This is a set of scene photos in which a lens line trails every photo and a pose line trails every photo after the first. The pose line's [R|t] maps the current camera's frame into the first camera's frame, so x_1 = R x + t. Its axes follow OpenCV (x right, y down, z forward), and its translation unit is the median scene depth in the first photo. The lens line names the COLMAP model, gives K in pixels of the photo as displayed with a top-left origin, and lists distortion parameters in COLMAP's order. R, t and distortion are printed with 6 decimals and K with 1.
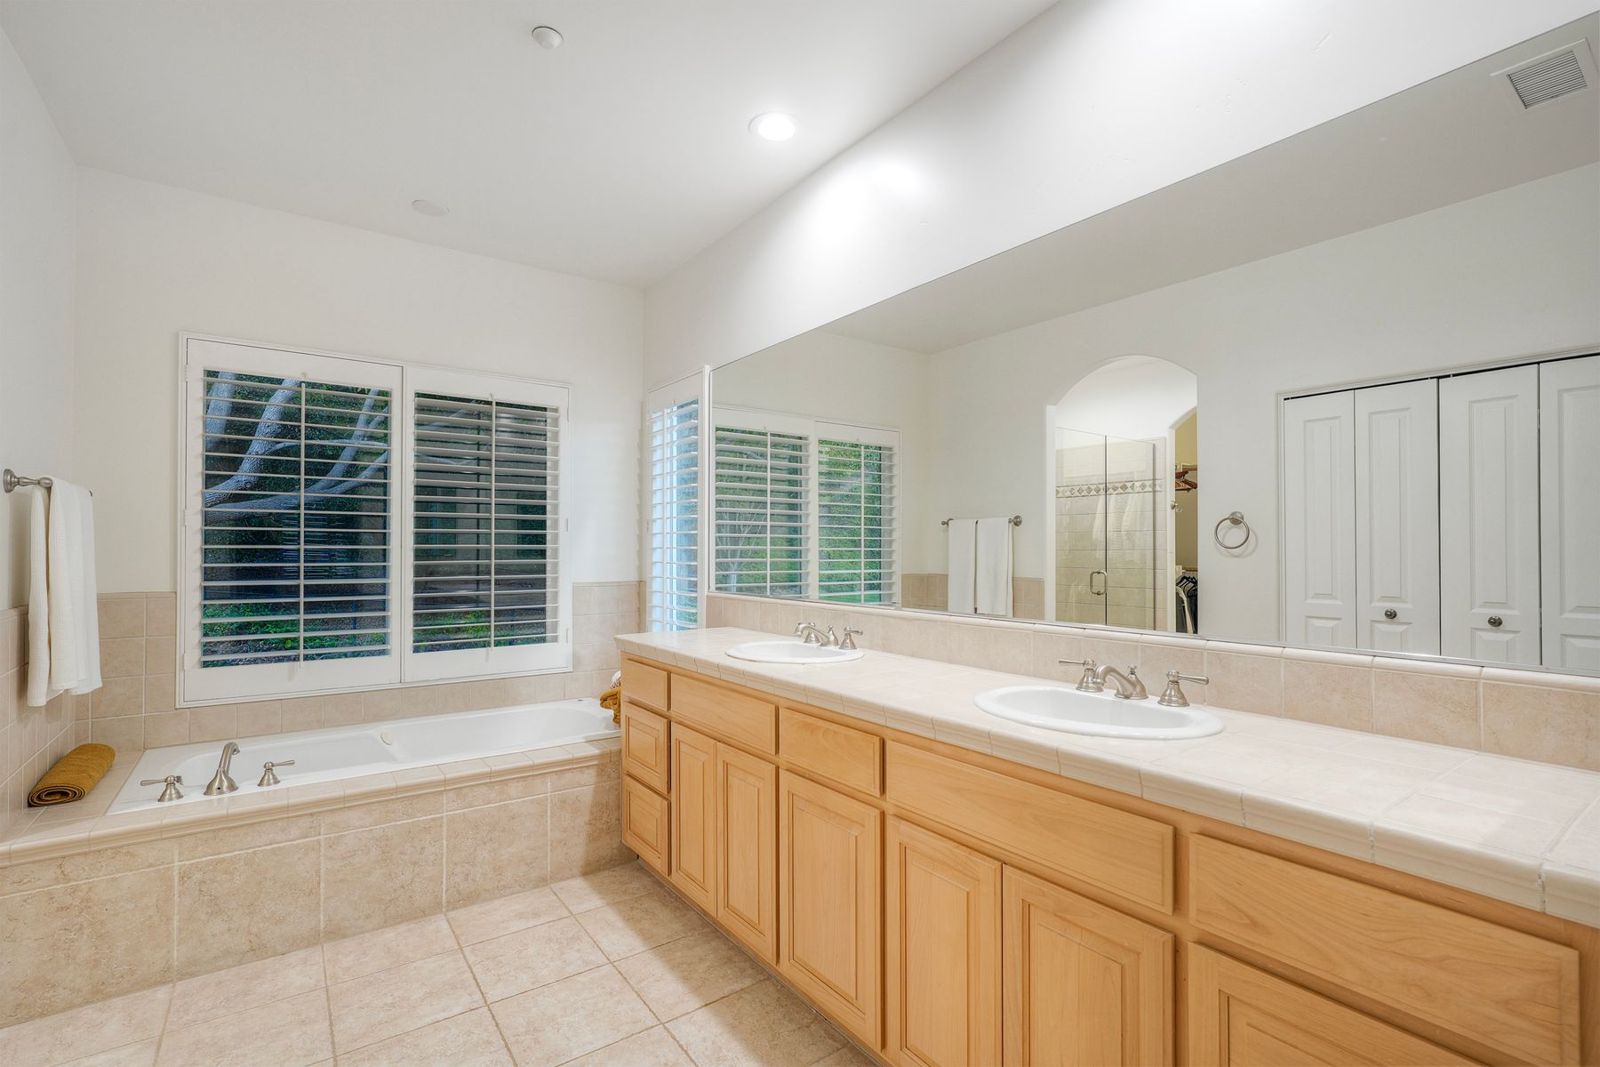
lens RADIAL K [[722.4, 0, 800.0], [0, 722.4, 533.5], [0, 0, 1]] dist [-0.009453, 0.000150]
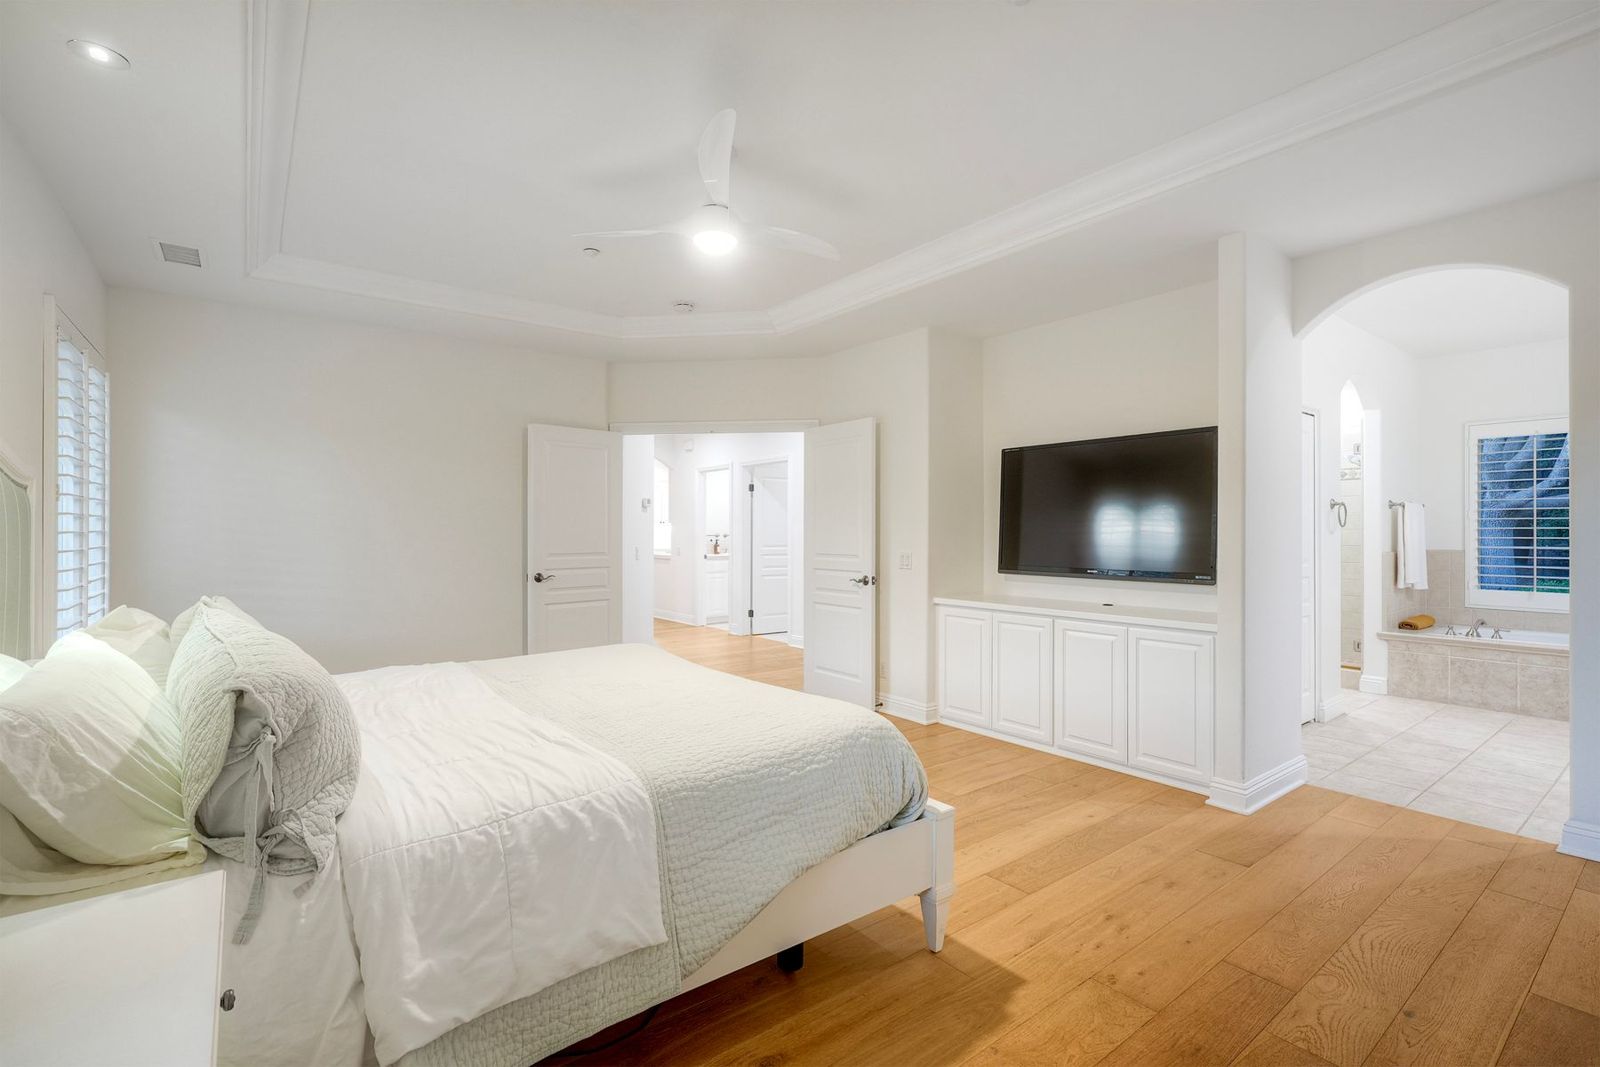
lens RADIAL K [[722.4, 0, 800.0], [0, 722.4, 533.5], [0, 0, 1]] dist [-0.009453, 0.000150]
pose [[0.020764, 0.004374, -0.999775, 1.425698], [0.017095, 0.999843, 0.004729, -0.011489], [0.999638, -0.017189, 0.020686, -1.179186]]
